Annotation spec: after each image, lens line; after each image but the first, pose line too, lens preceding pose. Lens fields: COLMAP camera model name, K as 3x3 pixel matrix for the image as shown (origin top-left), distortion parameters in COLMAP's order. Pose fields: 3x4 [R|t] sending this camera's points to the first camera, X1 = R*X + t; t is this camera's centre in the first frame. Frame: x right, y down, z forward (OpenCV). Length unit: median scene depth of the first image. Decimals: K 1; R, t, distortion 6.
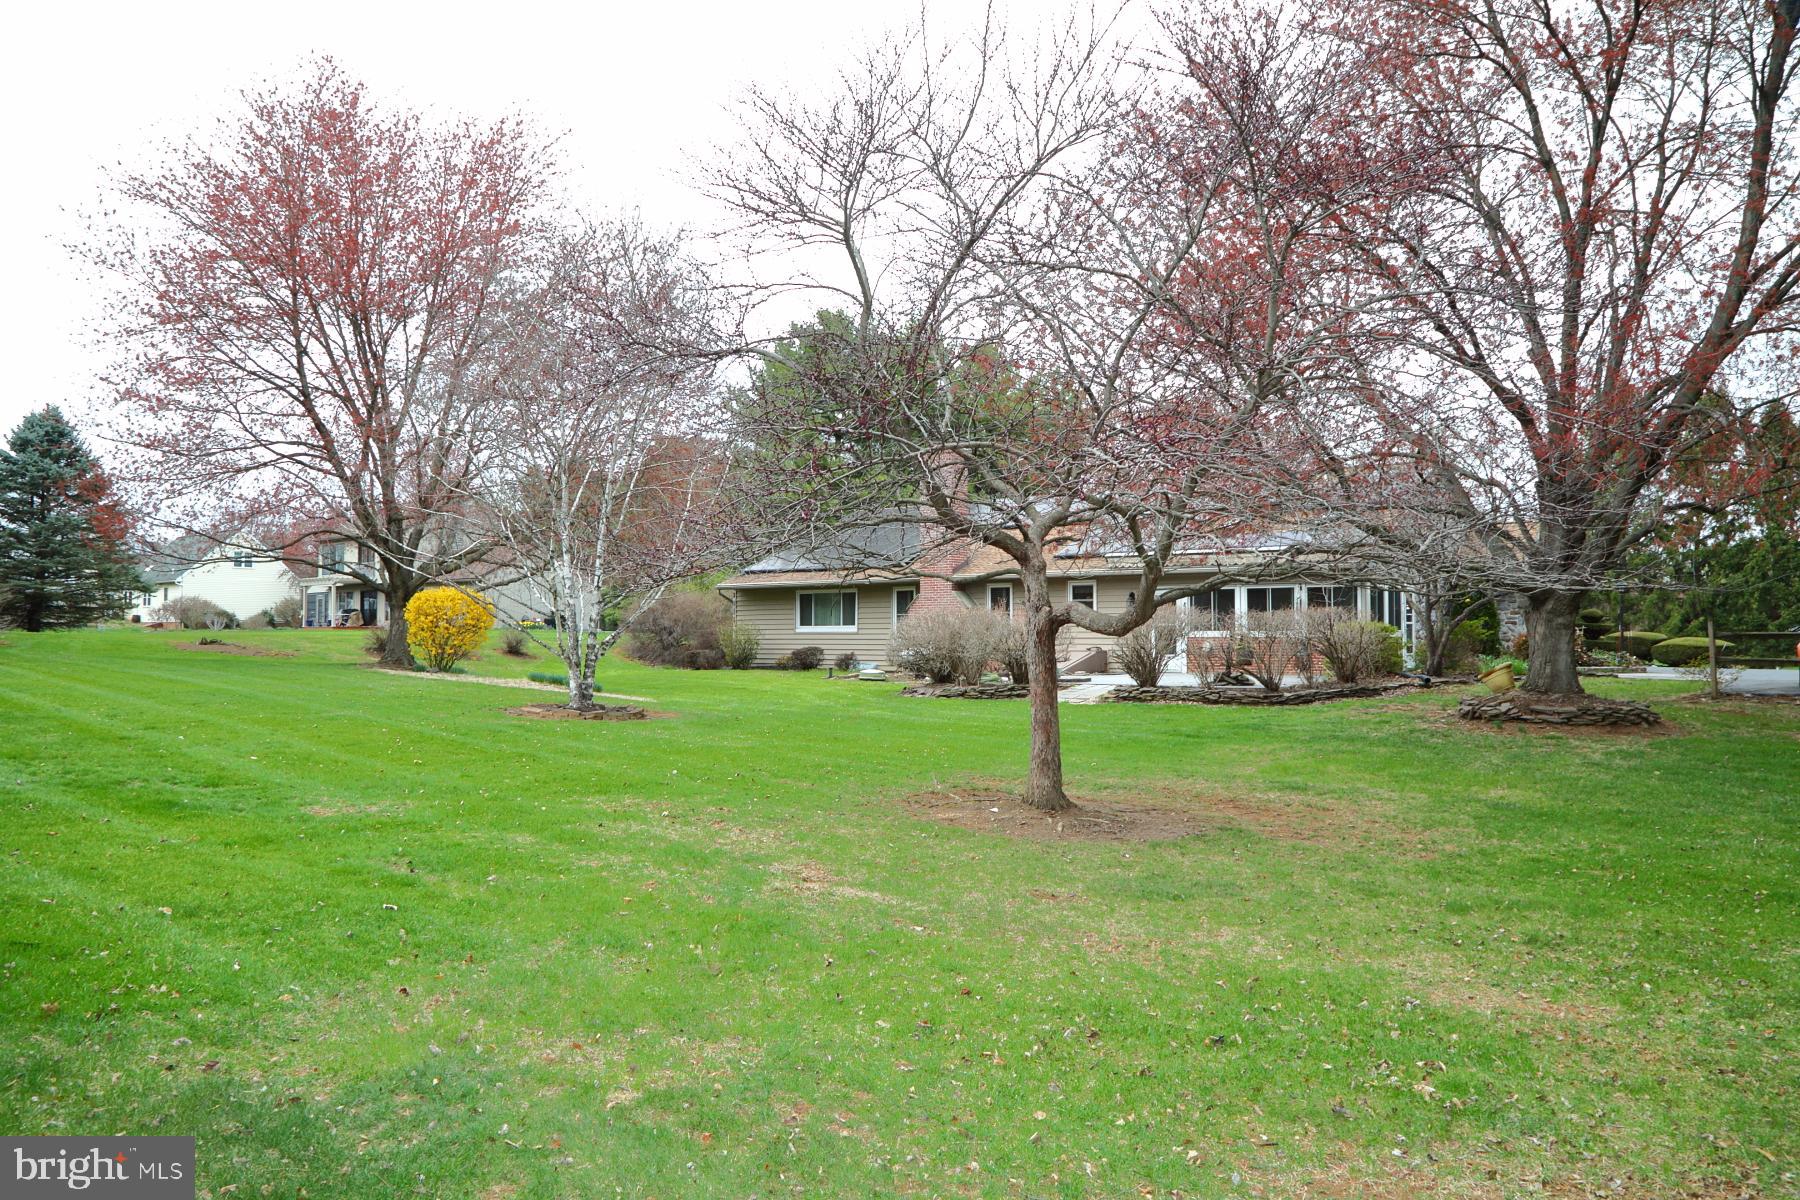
lens RADIAL K [[1226.8, 0, 896.9], [0, 1226.8, 604.7], [0, 0, 1]] dist [-0.116867, 0.066403]
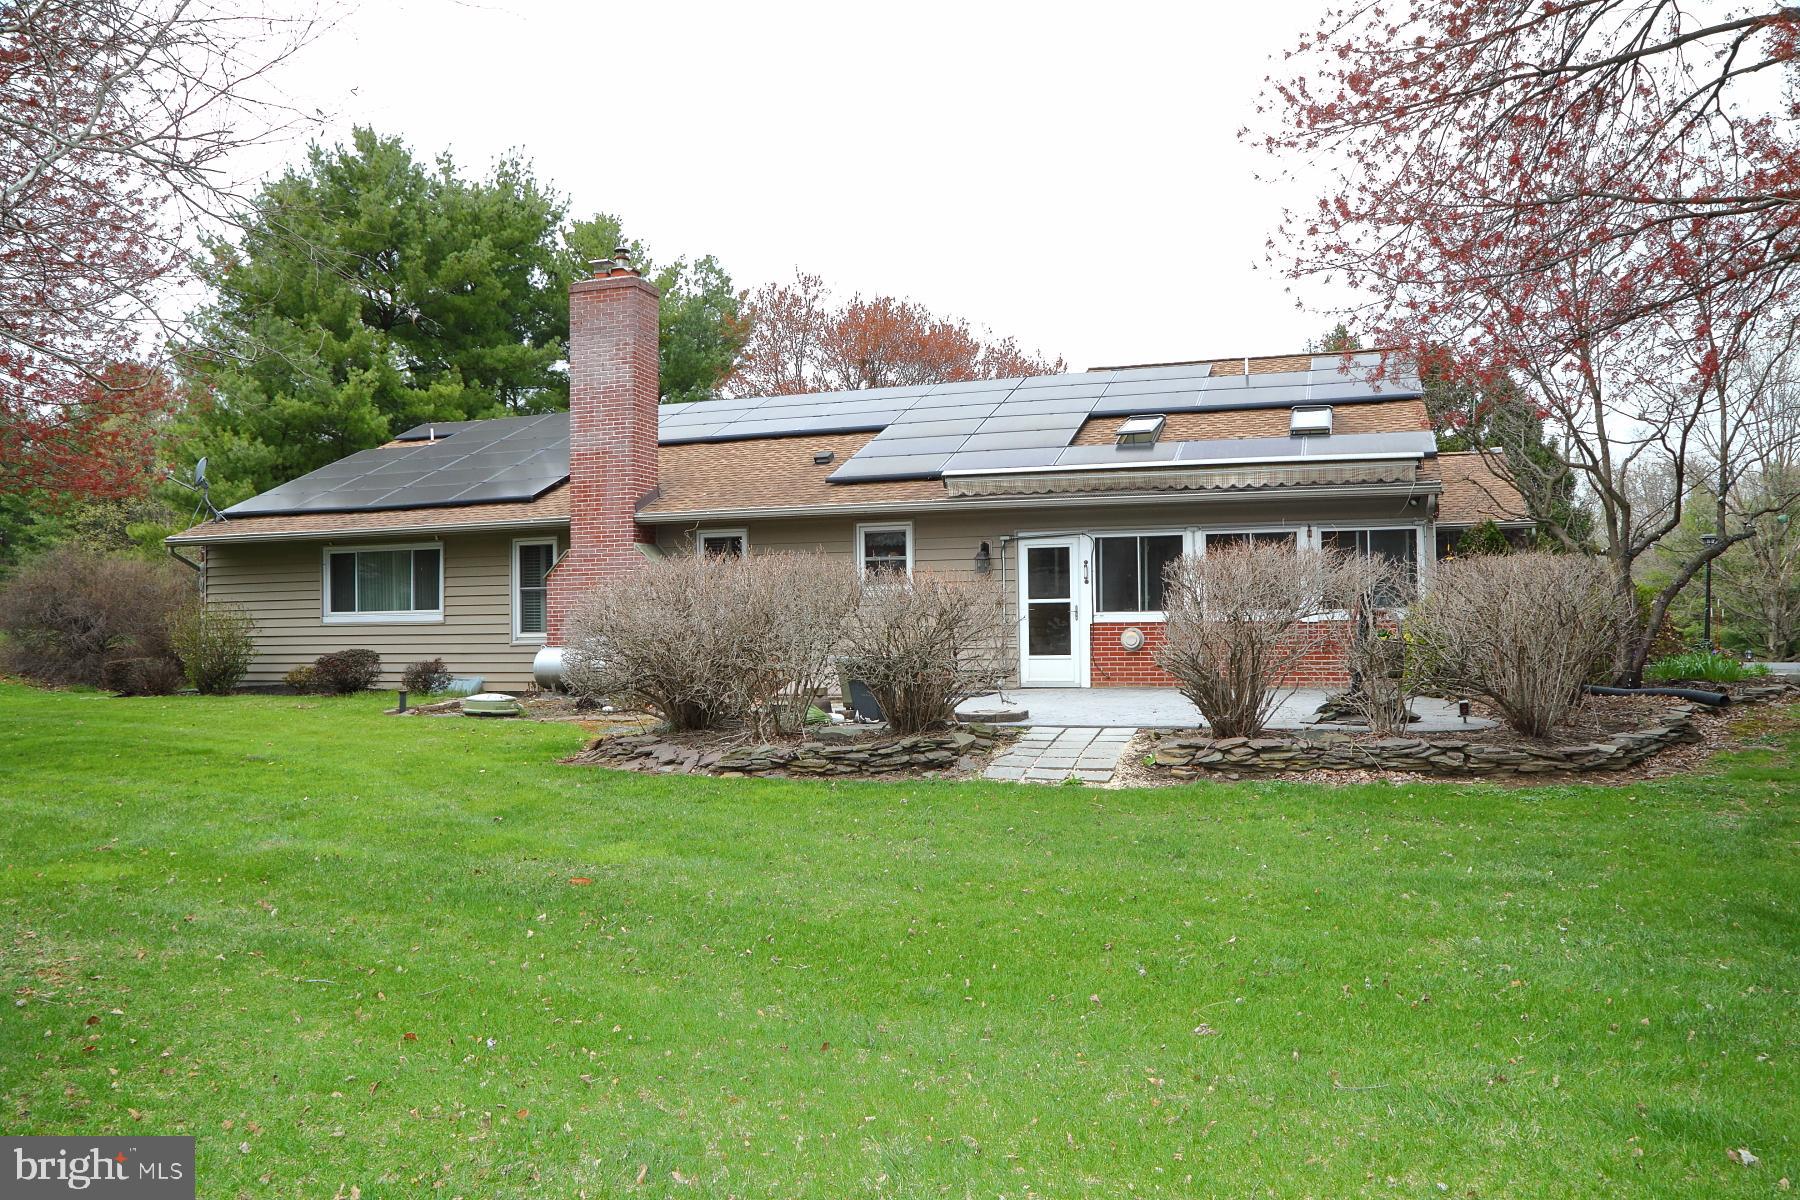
lens RADIAL K [[1374.9, 0, 906.4], [0, 1374.9, 608.2], [0, 0, 1]] dist [-0.108591, 0.090485]
pose [[0.944622, -0.003867, 0.328138, -0.037427], [0.001395, 0.999969, 0.007768, 0.012303], [-0.328158, -0.006880, 0.944598, 0.374412]]
